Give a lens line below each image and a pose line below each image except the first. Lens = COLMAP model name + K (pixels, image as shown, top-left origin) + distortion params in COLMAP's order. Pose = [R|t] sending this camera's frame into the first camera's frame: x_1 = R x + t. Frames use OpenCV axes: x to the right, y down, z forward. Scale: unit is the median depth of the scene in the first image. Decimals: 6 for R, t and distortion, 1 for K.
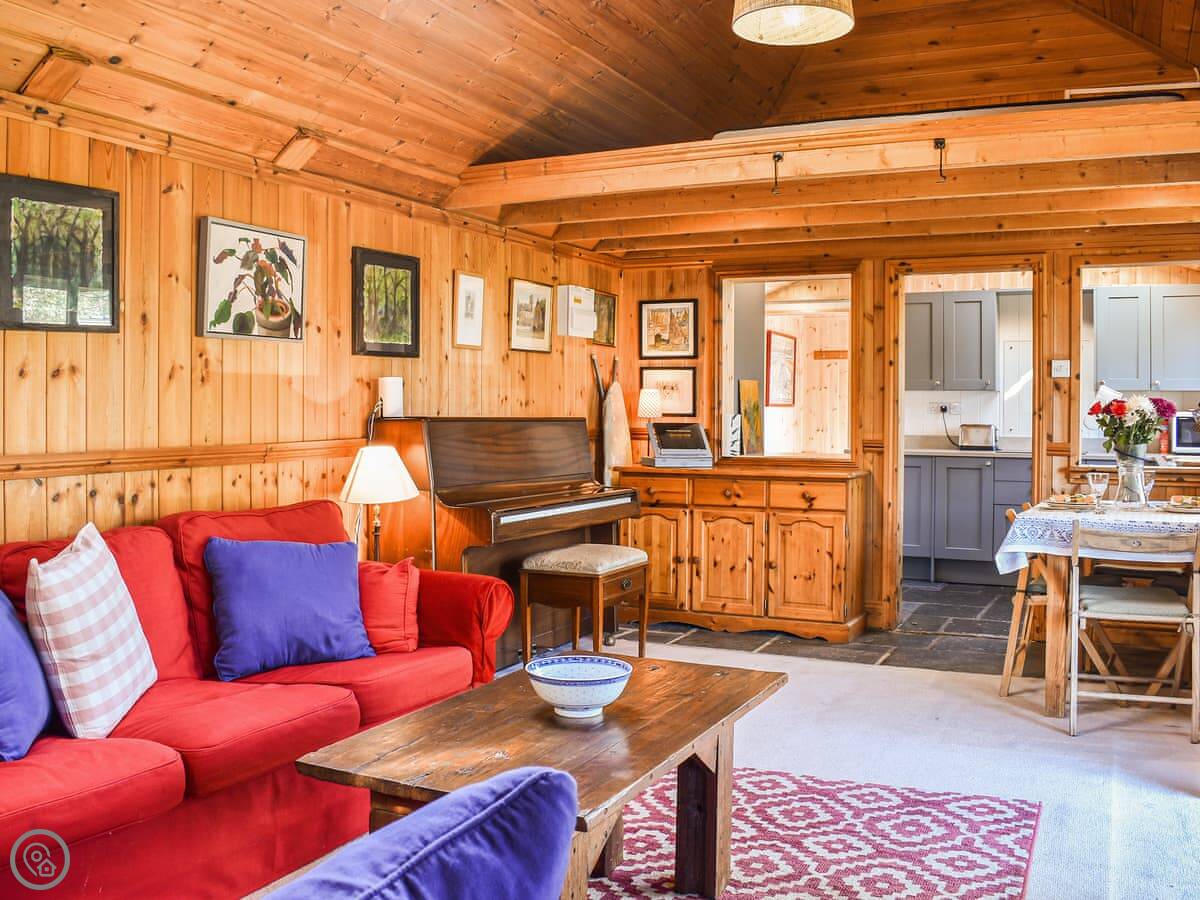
lens RADIAL K [[1160.0, 0, 602.2], [0, 1160.0, 397.5], [0, 0, 1]] dist [-0.088962, 0.003201]
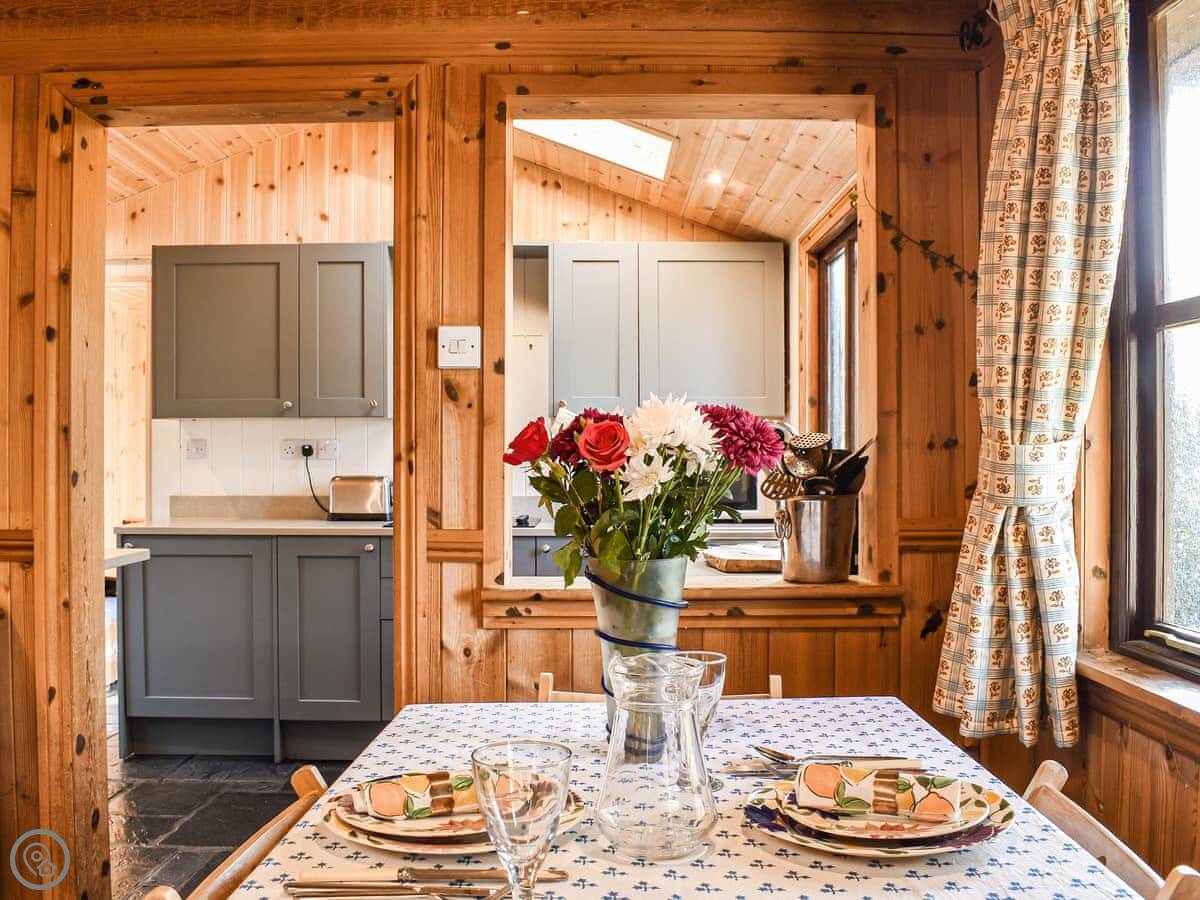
lens RADIAL K [[1063.3, 0, 600.0], [0, 1063.3, 450.0], [0, 0, 1]] dist [-0.077116, -0.007948]
pose [[0.903367, -0.007958, 0.428794, 0.283179], [0.004588, 0.999950, 0.008893, 0.008082], [-0.428843, -0.006066, 0.903358, 0.635624]]
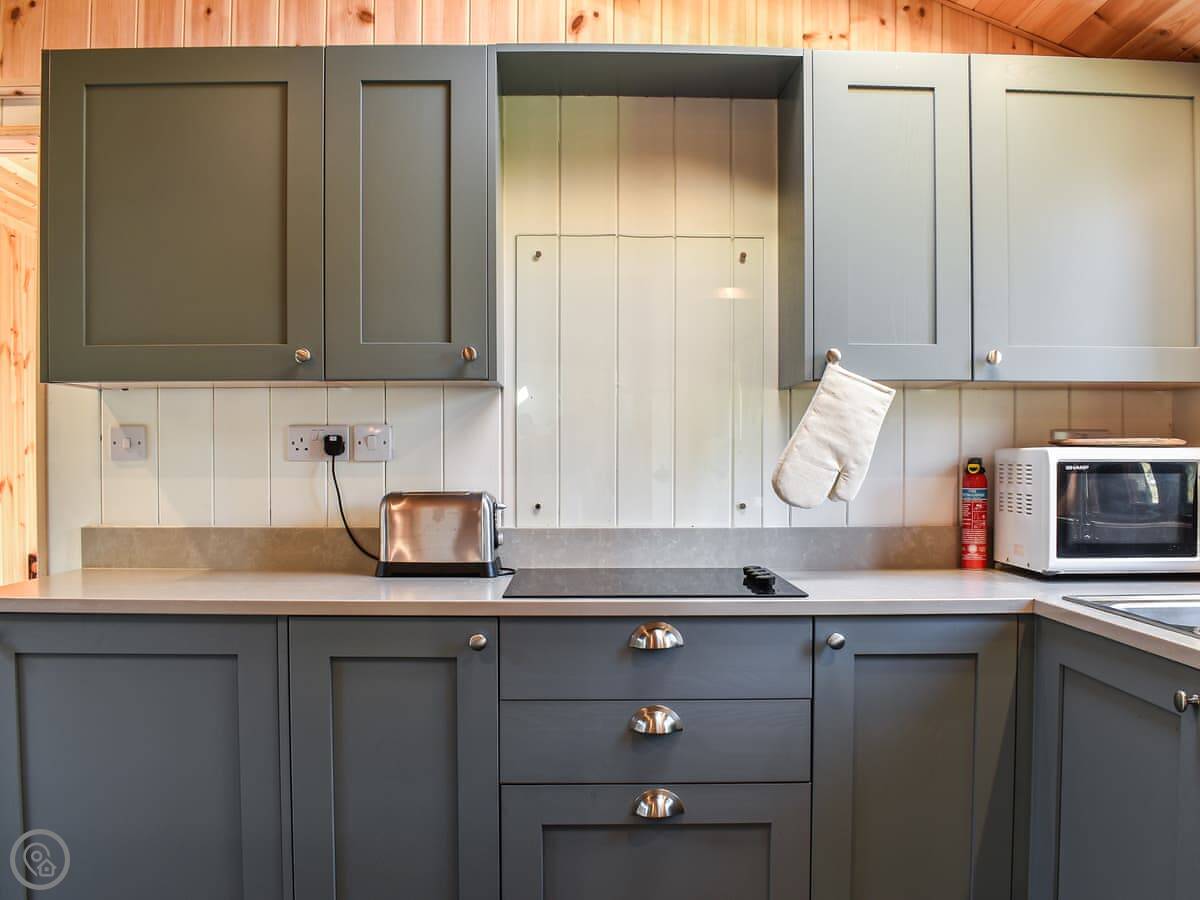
lens RADIAL K [[1138.9, 0, 620.7], [0, 1138.9, 476.0], [0, 0, 1]] dist [-0.081175, -0.000986]
pose [[0.892527, -0.015630, 0.450724, 0.318984], [0.002577, 0.999560, 0.029559, 0.013608], [-0.450987, -0.025220, 0.892174, 0.966052]]
